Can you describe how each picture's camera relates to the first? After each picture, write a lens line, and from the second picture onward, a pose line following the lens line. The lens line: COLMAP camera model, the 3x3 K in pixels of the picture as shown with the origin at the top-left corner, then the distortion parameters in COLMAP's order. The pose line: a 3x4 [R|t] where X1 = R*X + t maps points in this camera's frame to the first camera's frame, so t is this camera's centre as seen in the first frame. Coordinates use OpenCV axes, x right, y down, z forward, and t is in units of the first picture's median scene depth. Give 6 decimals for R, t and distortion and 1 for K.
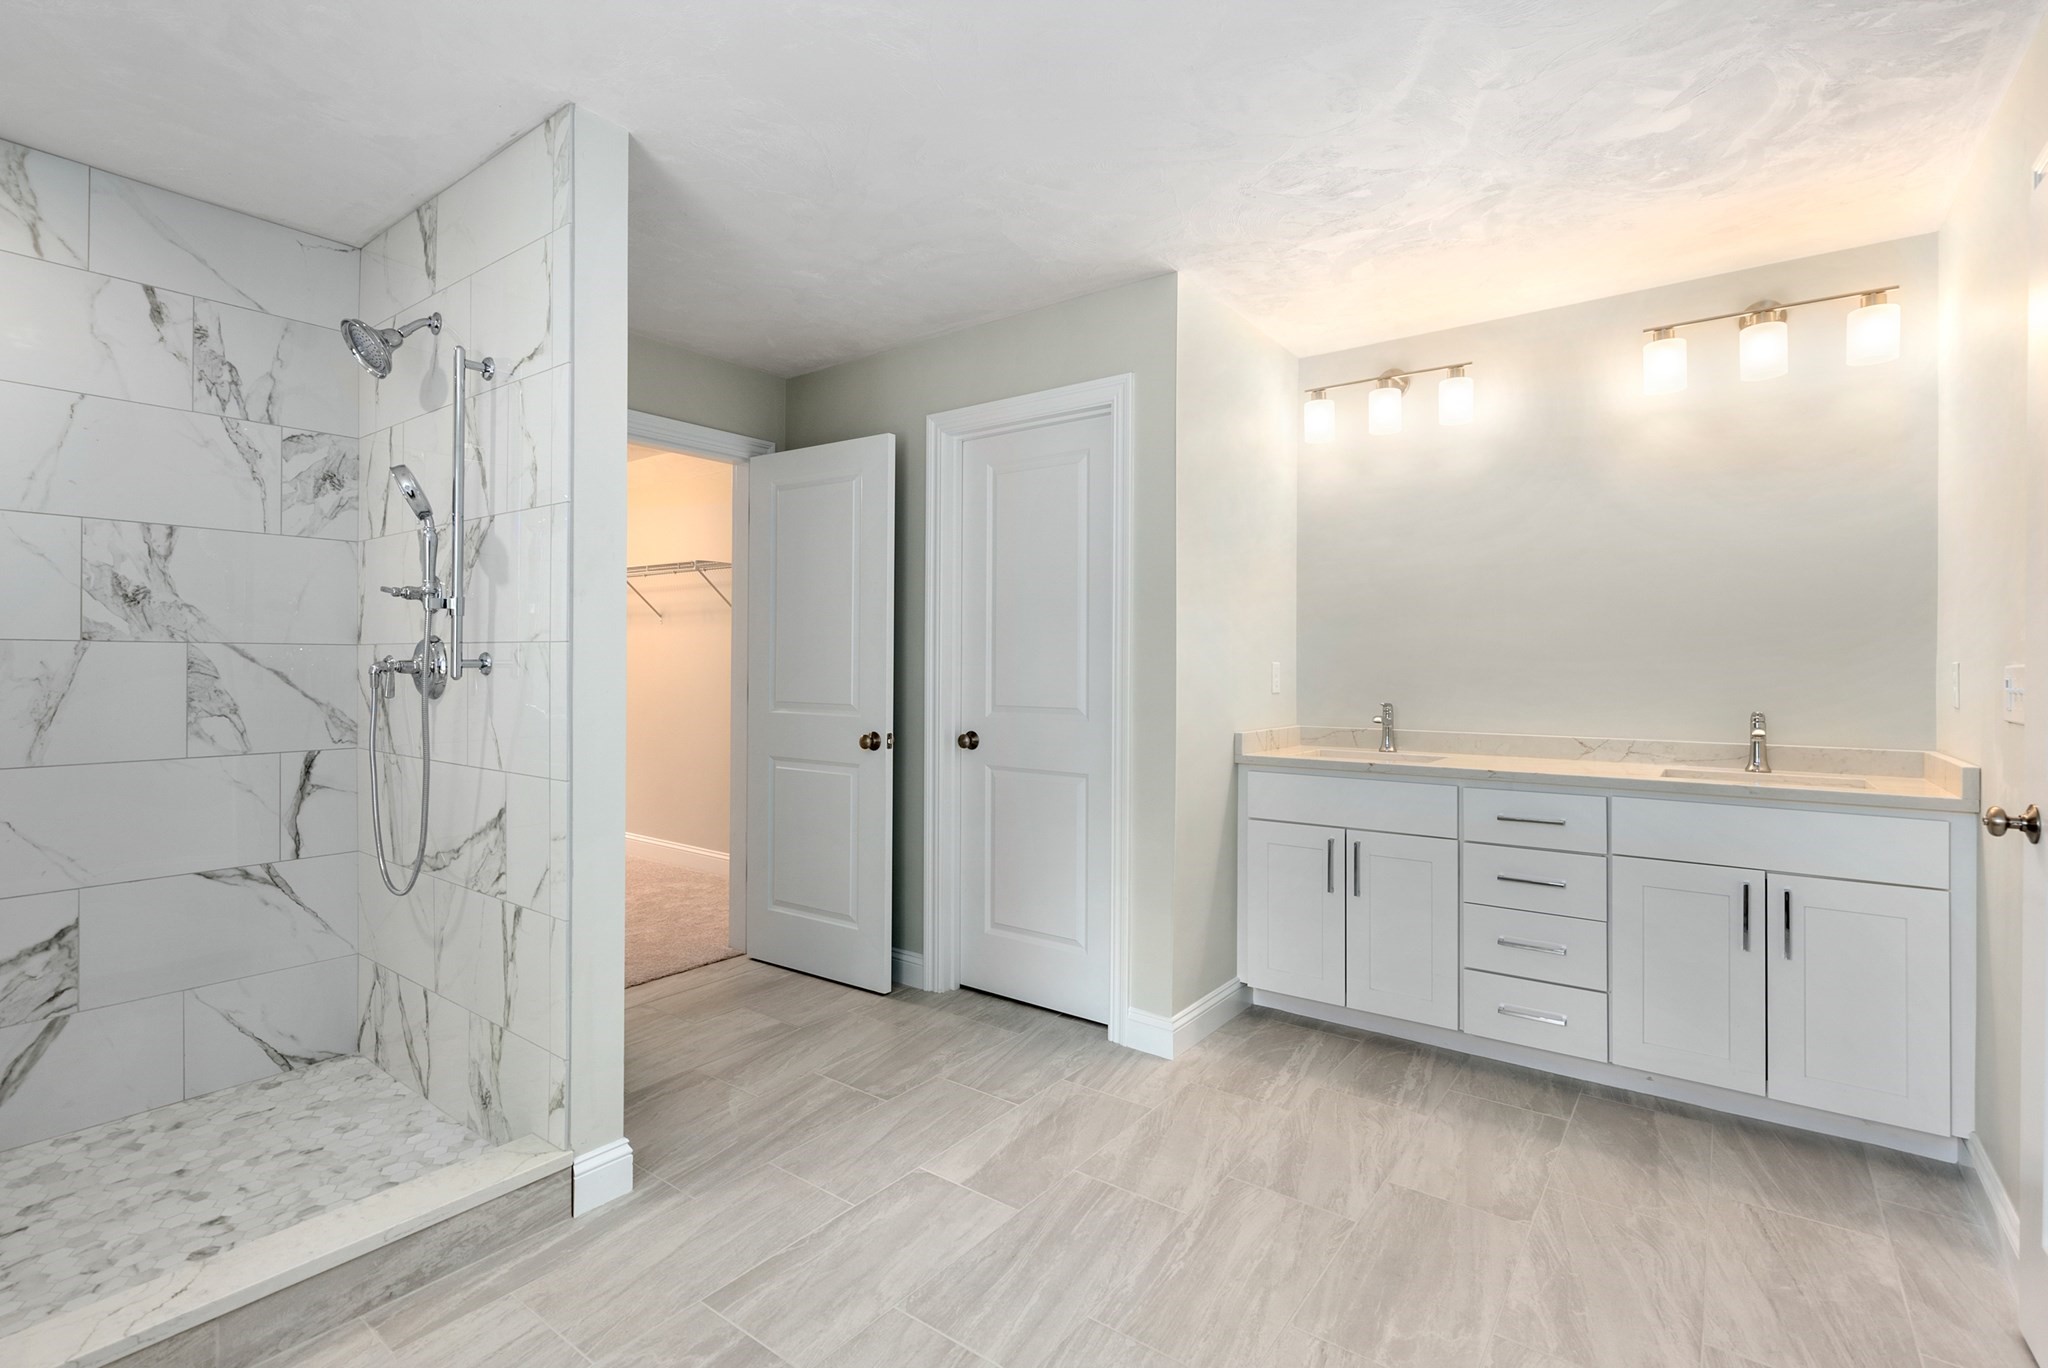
lens RADIAL K [[944.4, 0, 1036.5], [0, 944.4, 670.2], [0, 0, 1]] dist [-0.010588, 0.004276]
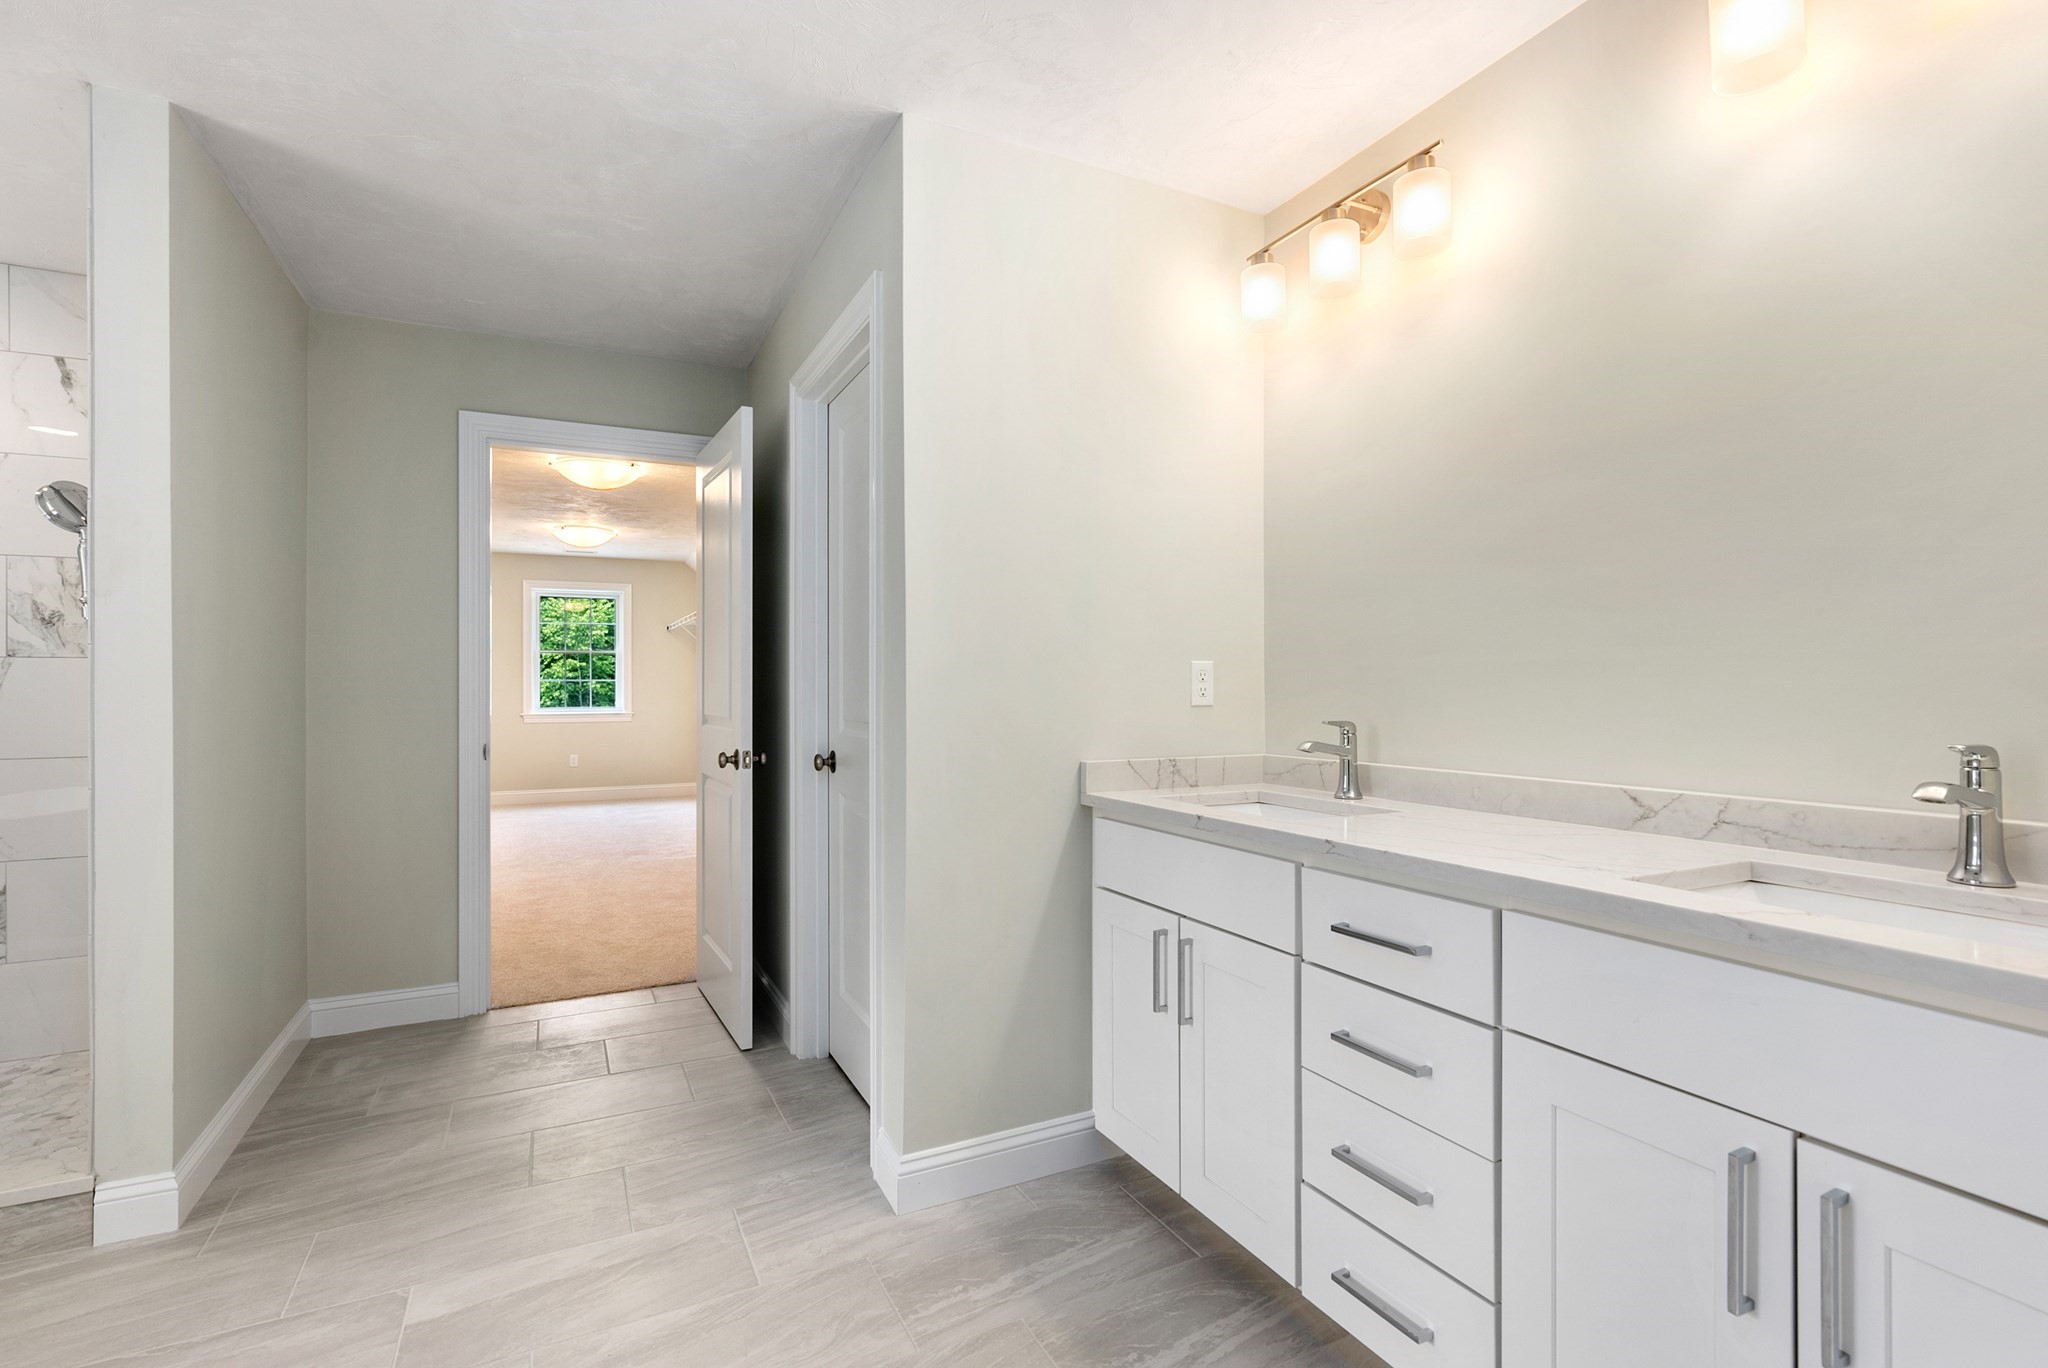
lens RADIAL K [[944.4, 0, 1027.8], [0, 944.4, 689.6], [0, 0, 1]] dist [-0.010588, 0.004276]
pose [[0.892075, -0.006150, -0.451846, 0.673452], [0.005538, 0.999981, -0.002678, 0.020310], [0.451854, -0.000114, 0.892092, 0.492151]]
